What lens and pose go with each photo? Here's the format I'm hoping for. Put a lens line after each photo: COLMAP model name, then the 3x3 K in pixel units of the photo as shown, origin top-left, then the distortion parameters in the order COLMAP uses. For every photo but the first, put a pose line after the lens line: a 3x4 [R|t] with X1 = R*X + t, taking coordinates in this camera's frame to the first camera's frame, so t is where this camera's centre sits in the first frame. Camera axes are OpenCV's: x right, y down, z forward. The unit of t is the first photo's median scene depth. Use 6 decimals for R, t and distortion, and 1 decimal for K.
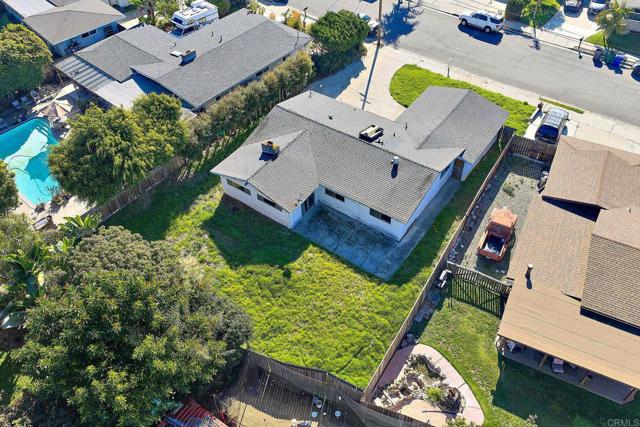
lens RADIAL K [[527.1, 0, 323.8], [0, 527.1, 207.4], [0, 0, 1]] dist [0.010803, -0.018013]
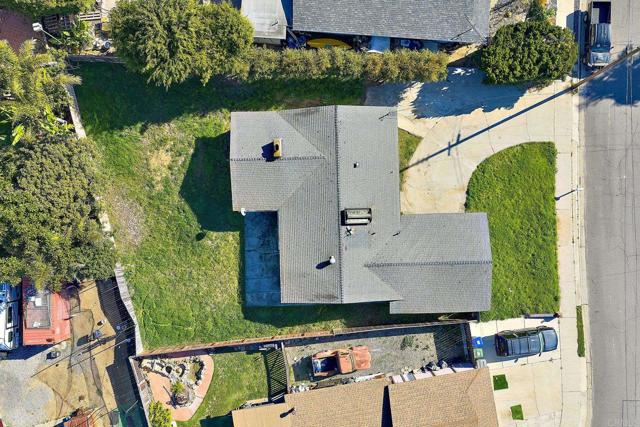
lens RADIAL K [[527.1, 0, 323.8], [0, 527.1, 207.4], [0, 0, 1]] dist [0.010803, -0.018013]
pose [[0.599043, 0.800684, -0.007269, 0.051884], [-0.586250, 0.444759, 0.677127, -0.840218], [0.545397, -0.401367, 0.735830, 0.281657]]
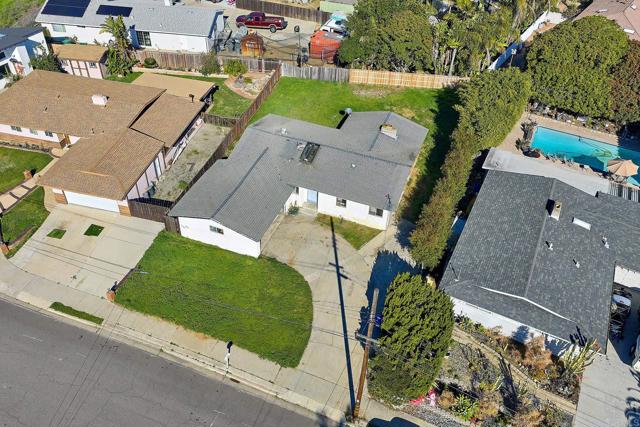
lens RADIAL K [[527.1, 0, 323.8], [0, 527.1, 207.4], [0, 0, 1]] dist [0.010803, -0.018013]
pose [[-0.966056, 0.160008, -0.202812, 0.328331], [-0.197606, 0.047974, 0.979107, -1.318109], [0.166395, 0.985949, -0.014727, 1.239901]]
